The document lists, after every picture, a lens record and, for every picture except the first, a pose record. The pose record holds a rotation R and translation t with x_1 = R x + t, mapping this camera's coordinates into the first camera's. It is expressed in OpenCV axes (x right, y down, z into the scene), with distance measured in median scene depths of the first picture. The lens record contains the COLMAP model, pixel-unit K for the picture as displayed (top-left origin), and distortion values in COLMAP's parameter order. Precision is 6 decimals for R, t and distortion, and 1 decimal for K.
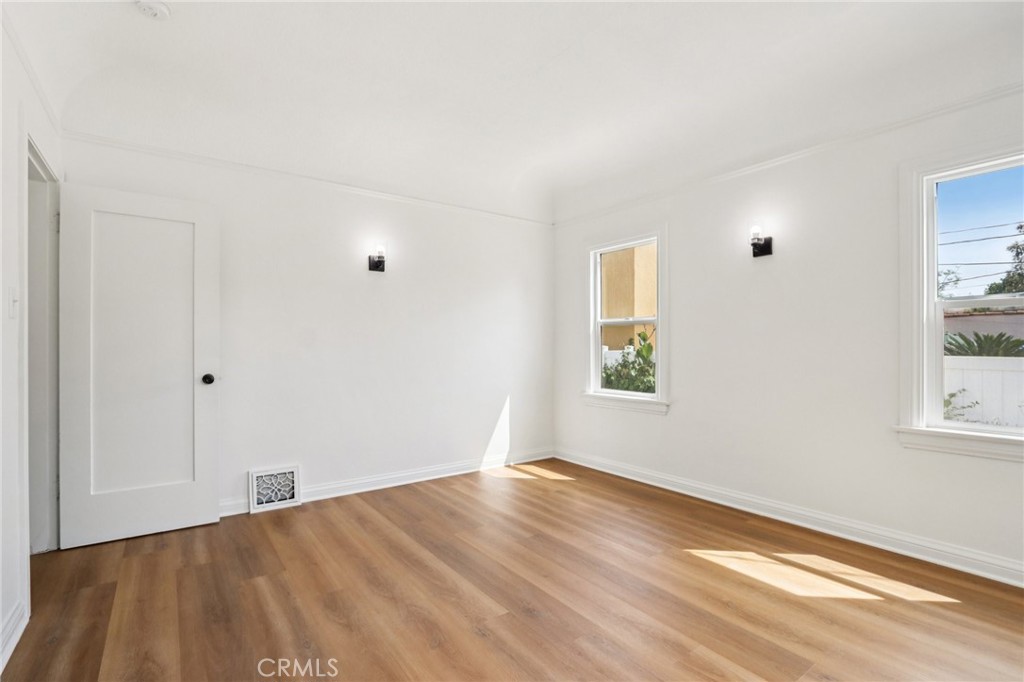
lens RADIAL K [[479.2, 0, 507.5], [0, 479.2, 346.1], [0, 0, 1]] dist [-0.000858, -0.000121]
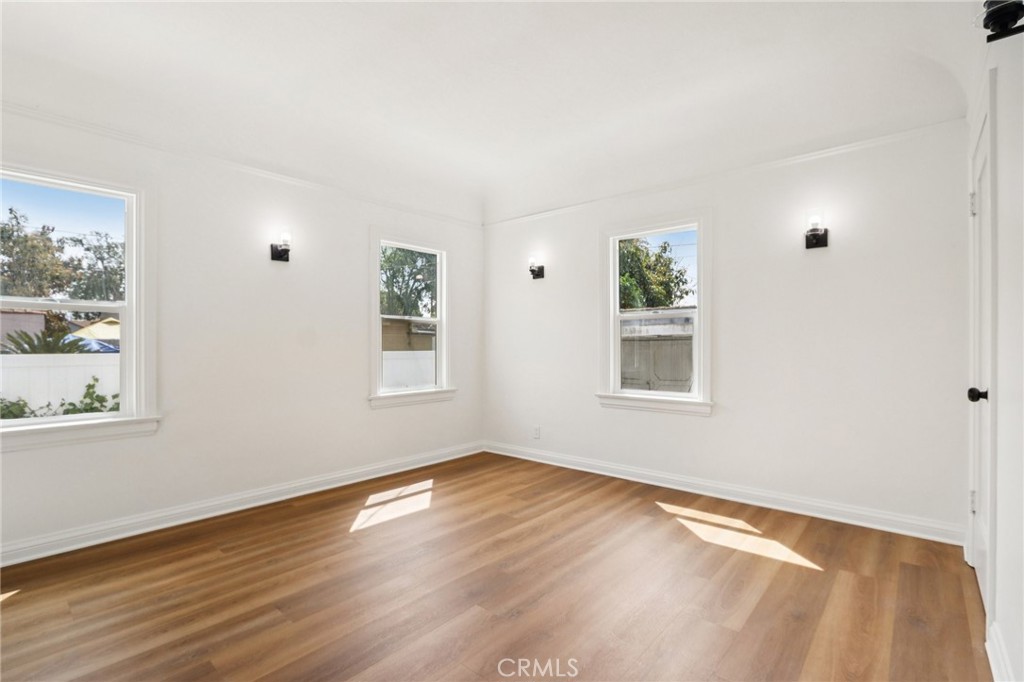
lens RADIAL K [[479.2, 0, 507.5], [0, 479.2, 346.1], [0, 0, 1]] dist [-0.000858, -0.000121]
pose [[-0.220863, -0.002090, 0.975303, -0.739374], [-0.003318, 0.999994, 0.001391, 0.000546], [-0.975299, -0.002928, -0.220868, 0.853095]]
